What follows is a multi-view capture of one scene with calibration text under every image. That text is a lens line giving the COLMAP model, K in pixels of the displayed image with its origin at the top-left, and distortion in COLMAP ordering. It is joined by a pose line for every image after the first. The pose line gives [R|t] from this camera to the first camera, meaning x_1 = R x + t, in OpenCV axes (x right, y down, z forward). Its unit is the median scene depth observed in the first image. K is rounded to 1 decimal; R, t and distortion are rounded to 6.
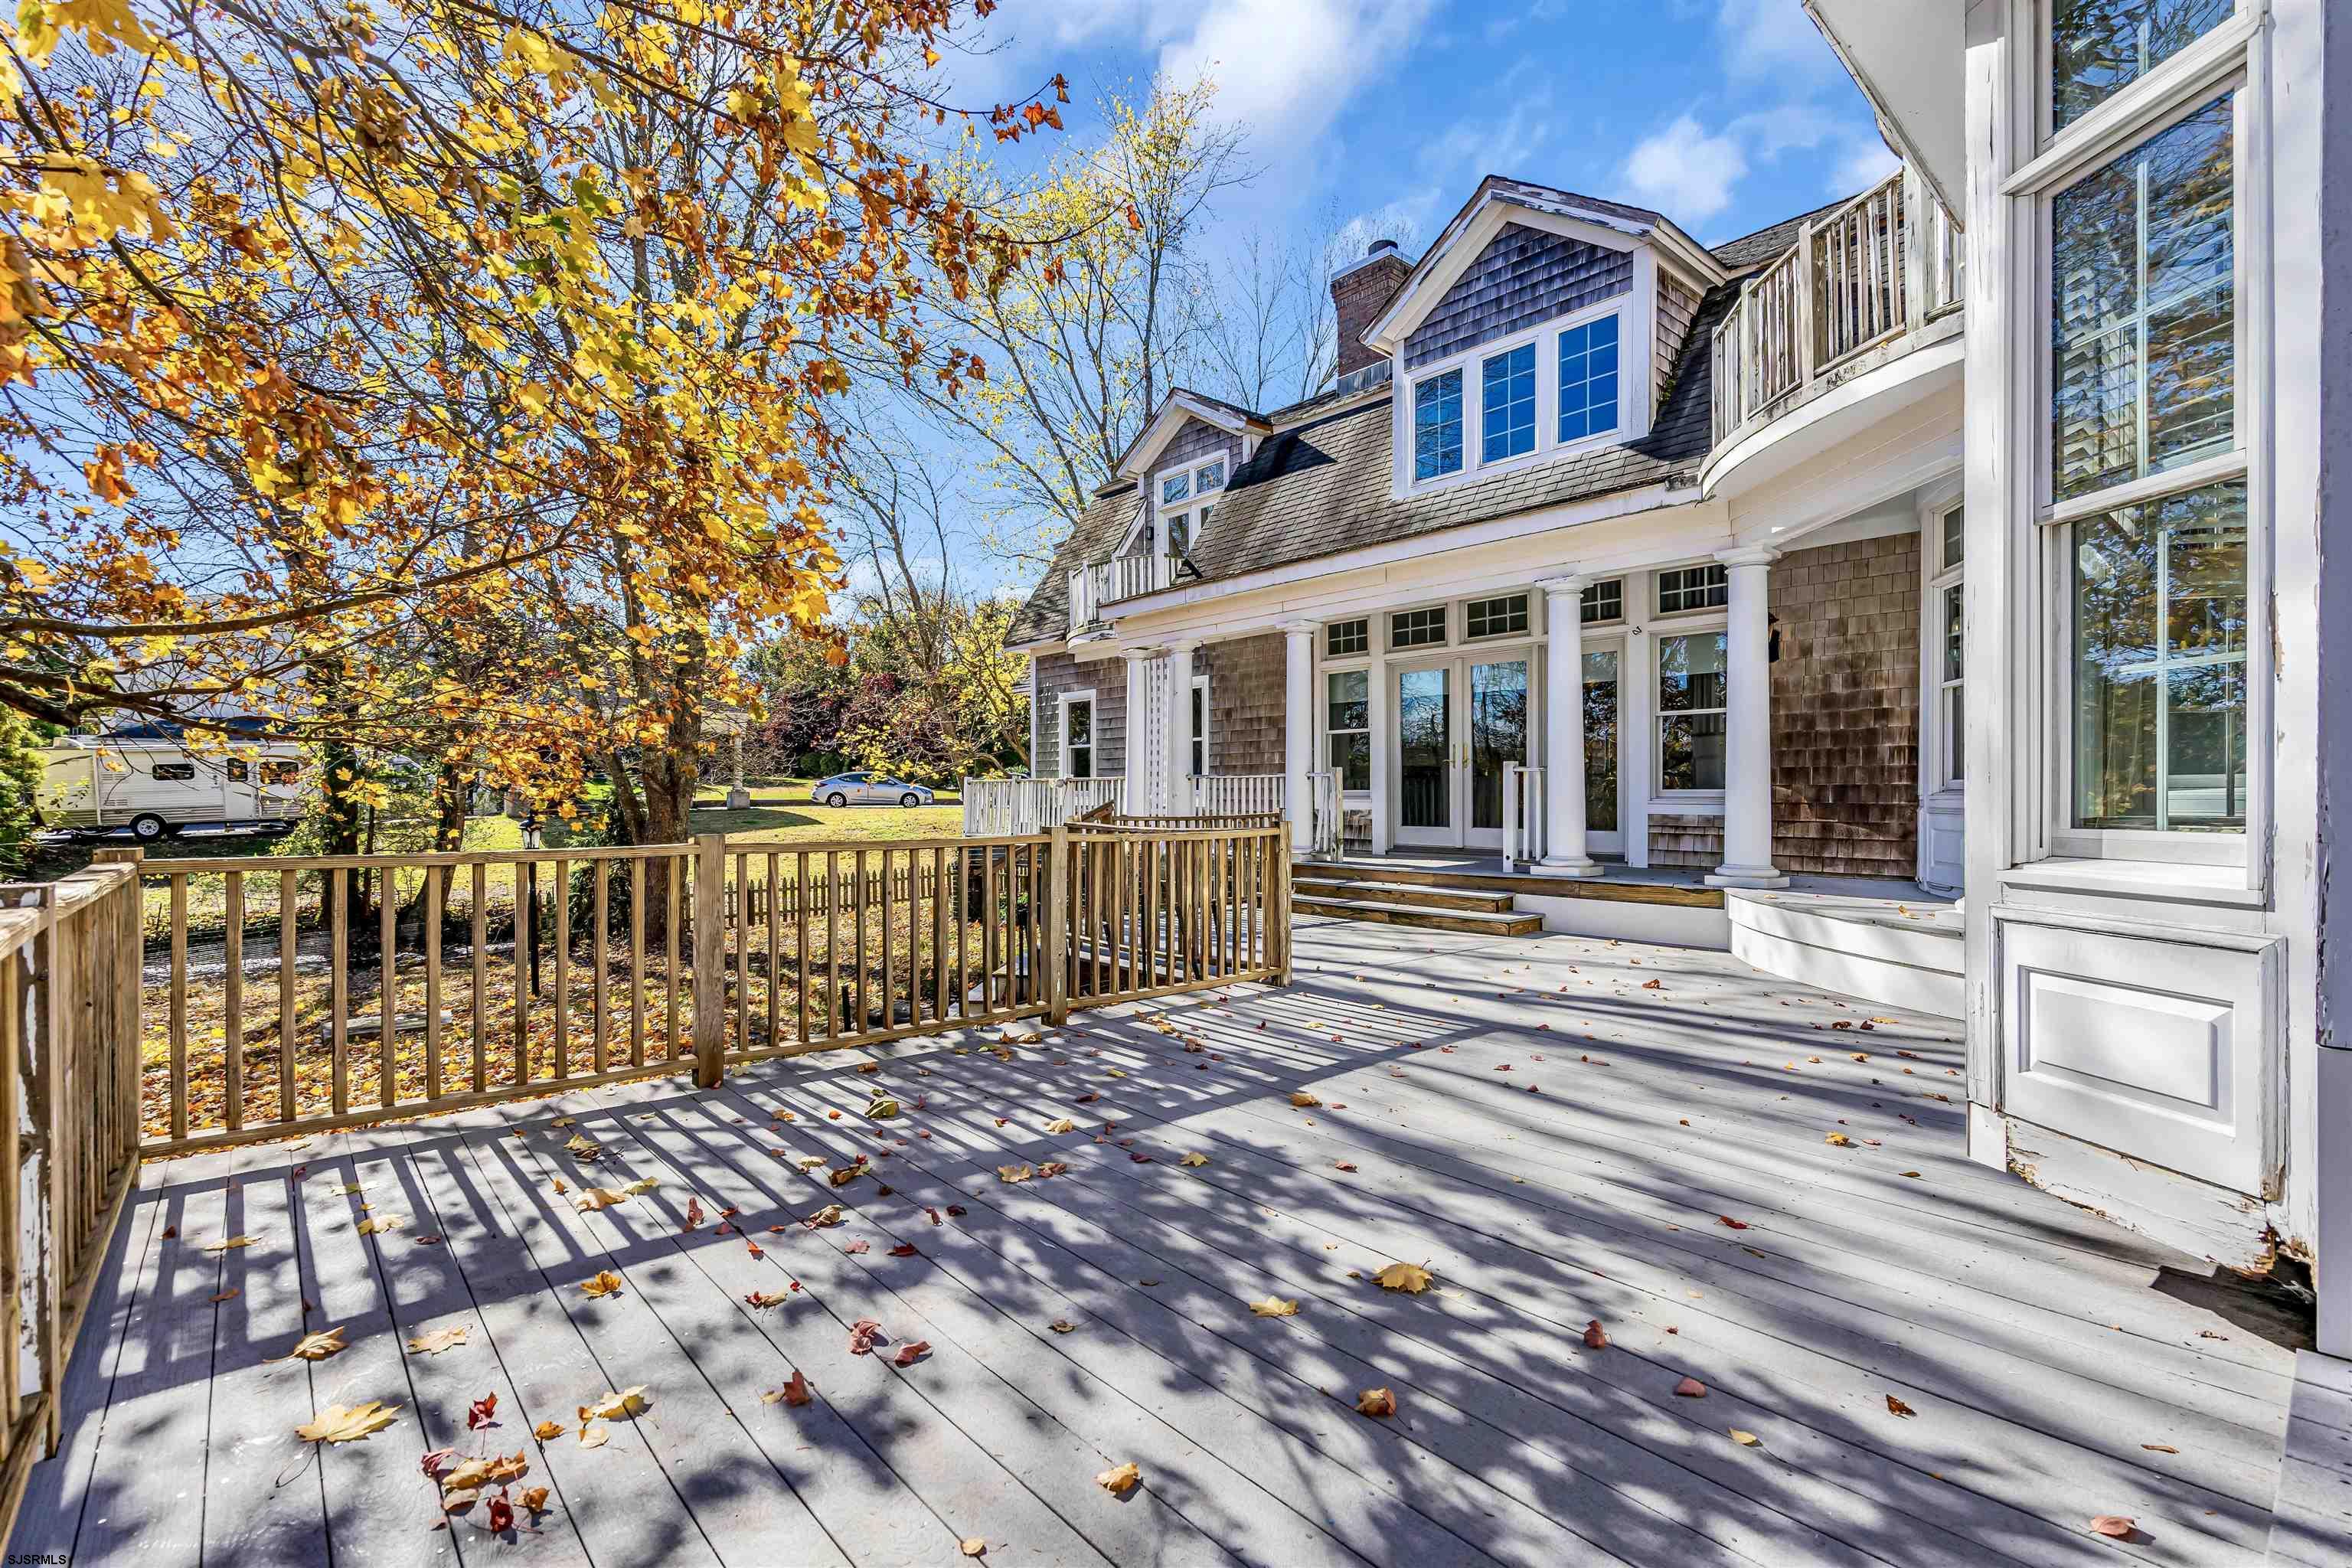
lens RADIAL K [[1053.6, 0, 1174.4], [0, 1053.6, 784.5], [0, 0, 1]] dist [-0.006931, 0.000464]
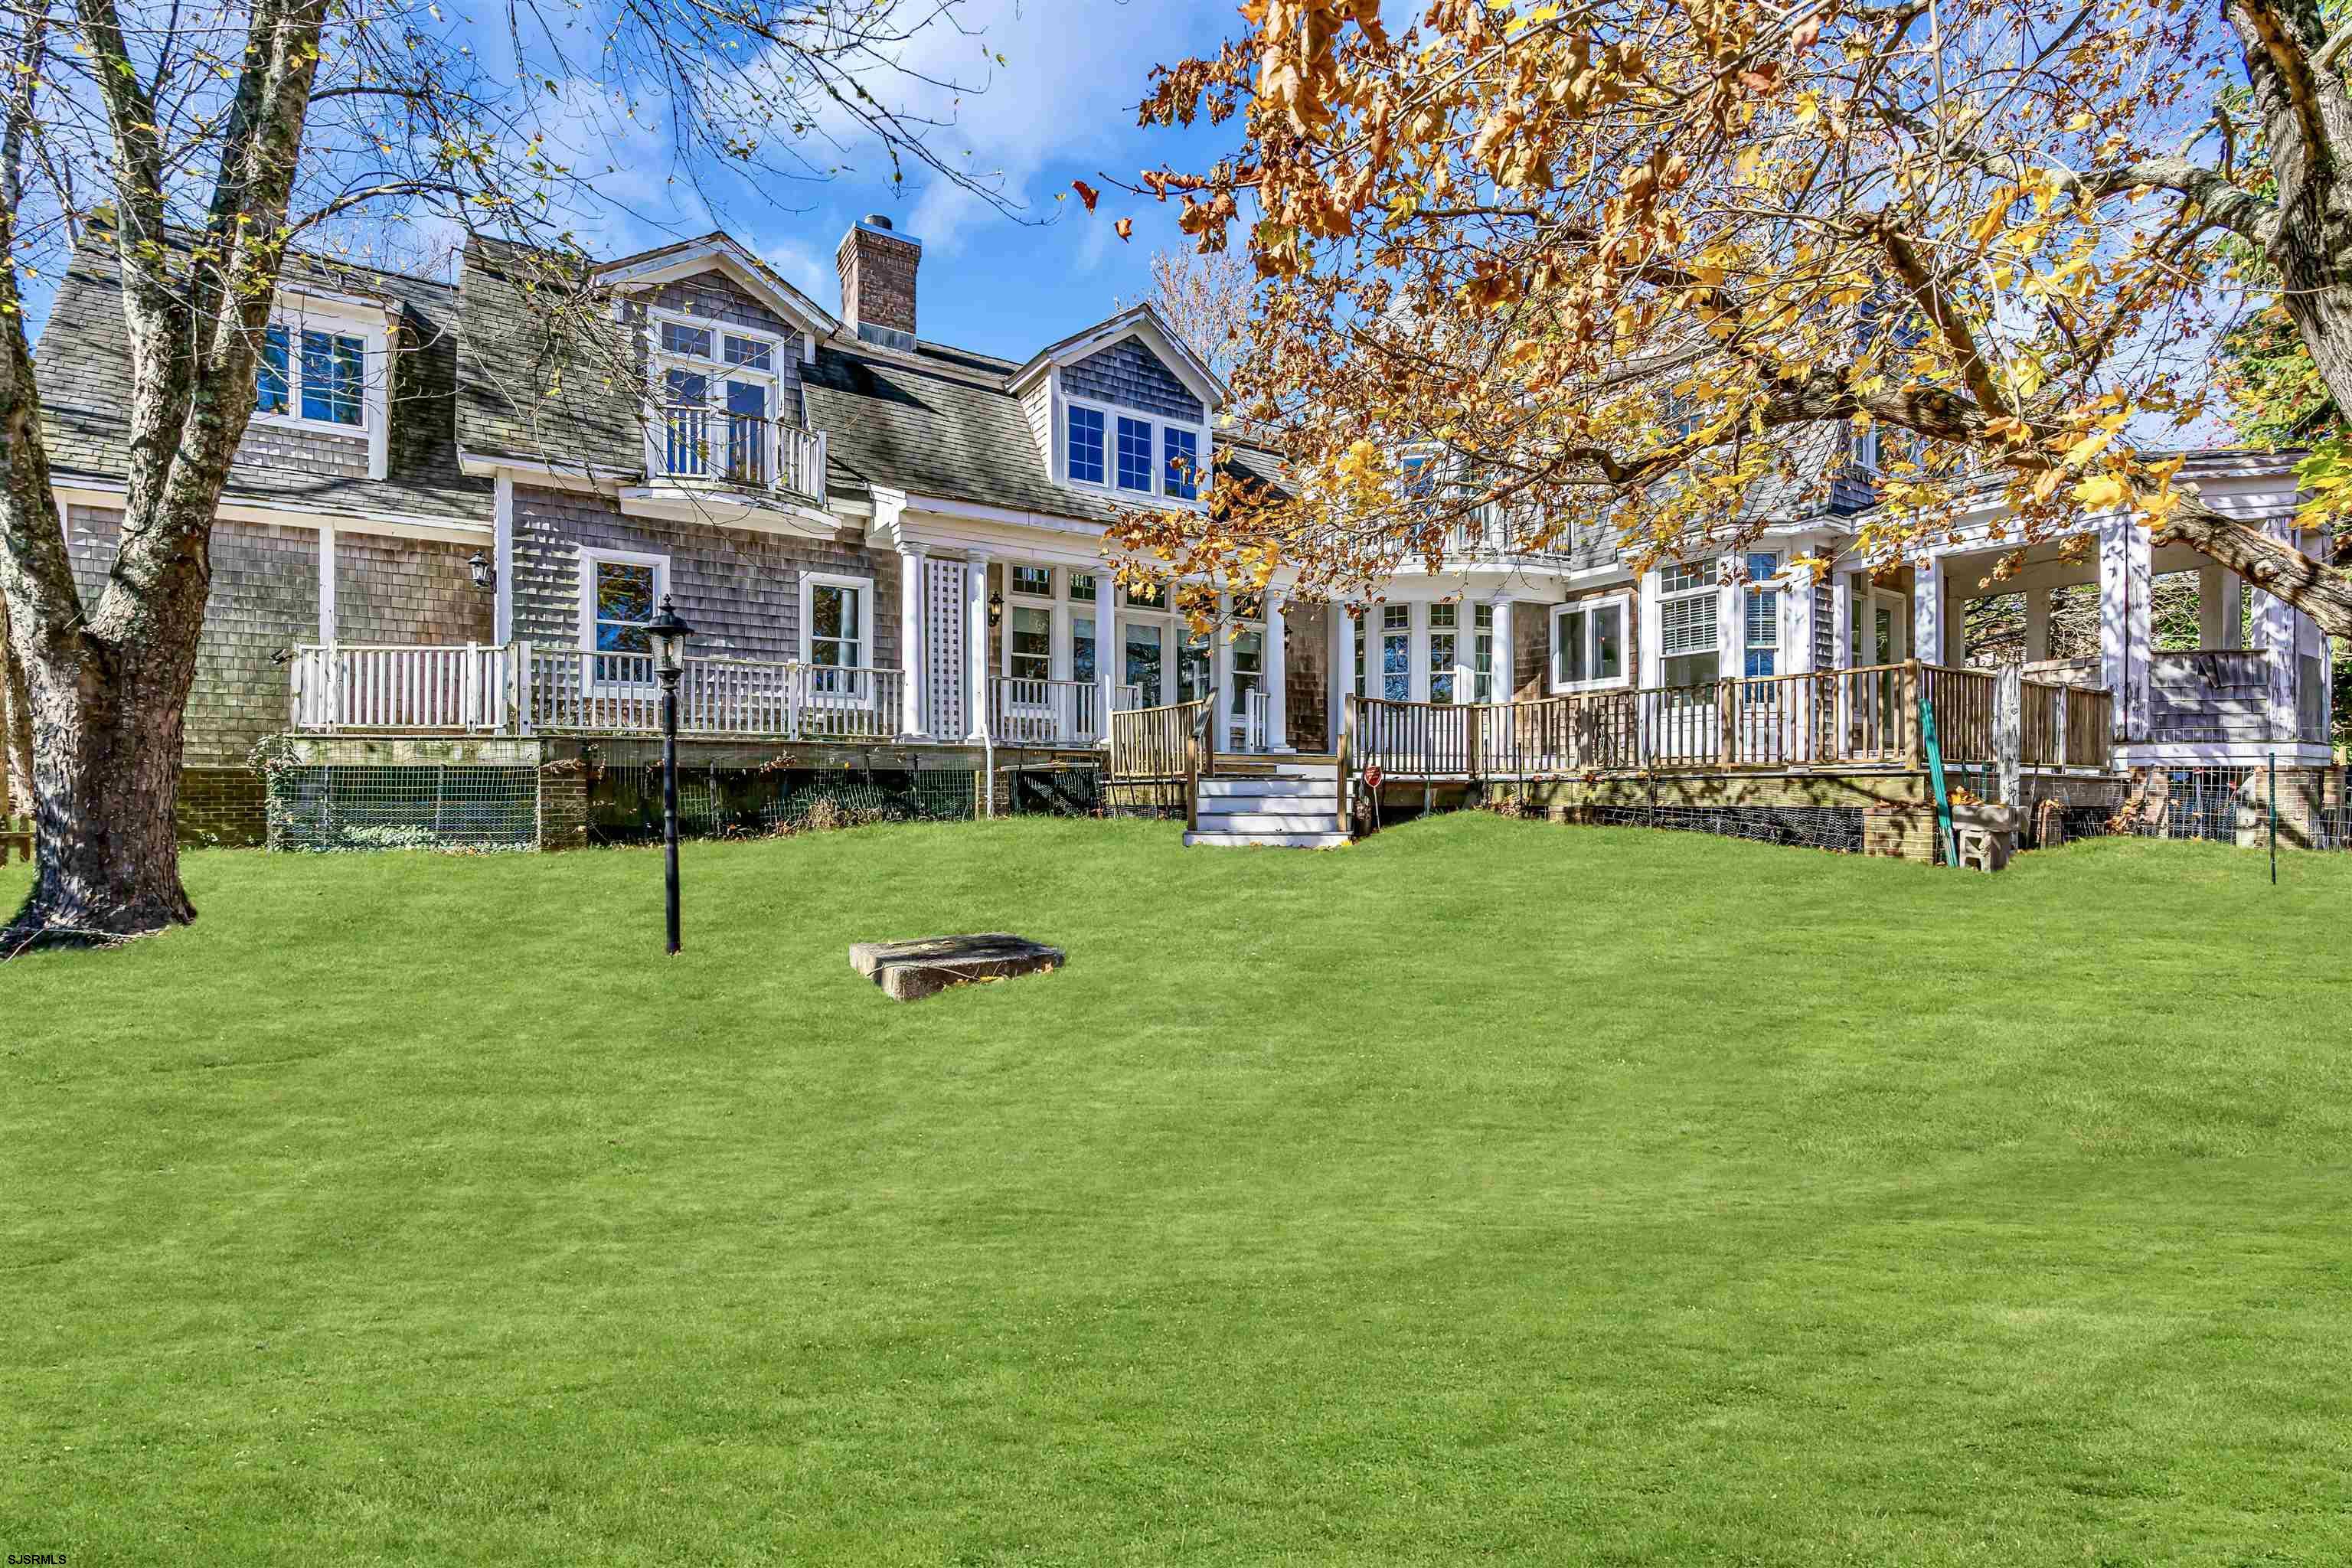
lens RADIAL K [[1053.6, 0, 1174.6], [0, 1053.6, 788.8], [0, 0, 1]] dist [-0.006931, 0.000464]
pose [[0.124505, 0.014639, 0.992111, -1.150887], [0.004339, 0.999874, -0.015298, 0.139247], [-0.992210, 0.006209, 0.124425, 0.747762]]
